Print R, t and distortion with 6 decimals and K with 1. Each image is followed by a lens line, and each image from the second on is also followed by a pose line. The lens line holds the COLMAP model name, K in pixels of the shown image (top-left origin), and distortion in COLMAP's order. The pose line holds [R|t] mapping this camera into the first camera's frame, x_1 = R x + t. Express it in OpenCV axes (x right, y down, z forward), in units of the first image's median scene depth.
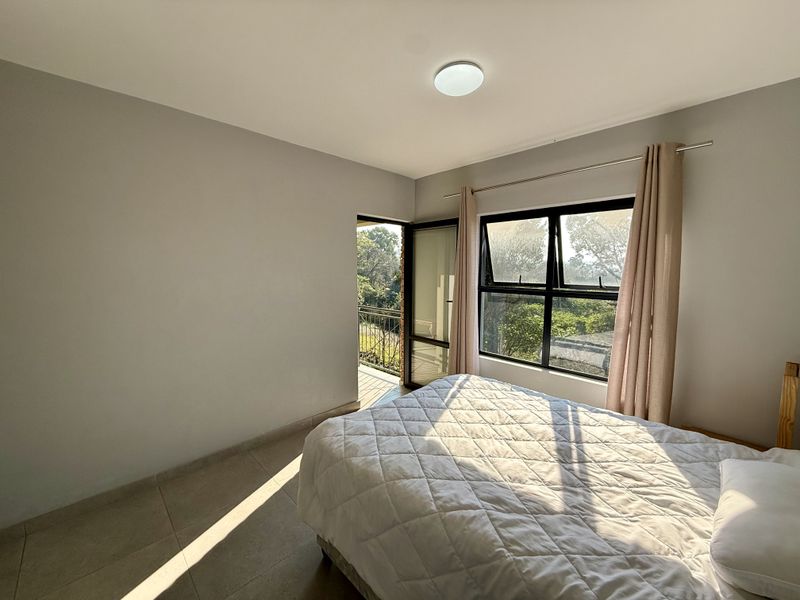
lens RADIAL K [[321.4, 0, 399.1], [0, 321.4, 297.1], [0, 0, 1]] dist [-0.001144, 0.000205]
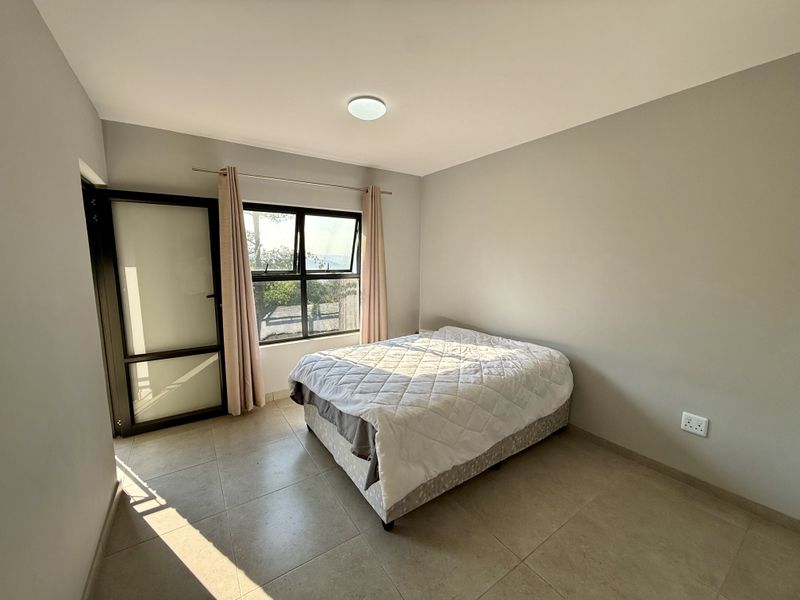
lens RADIAL K [[321.4, 0, 396.4], [0, 321.4, 301.3], [0, 0, 1]] dist [-0.001144, 0.000205]
pose [[0.186280, -0.132013, 0.973587, -0.868870], [0.094379, 0.988754, 0.116012, -0.041909], [-0.977953, 0.070276, 0.196645, 0.540222]]
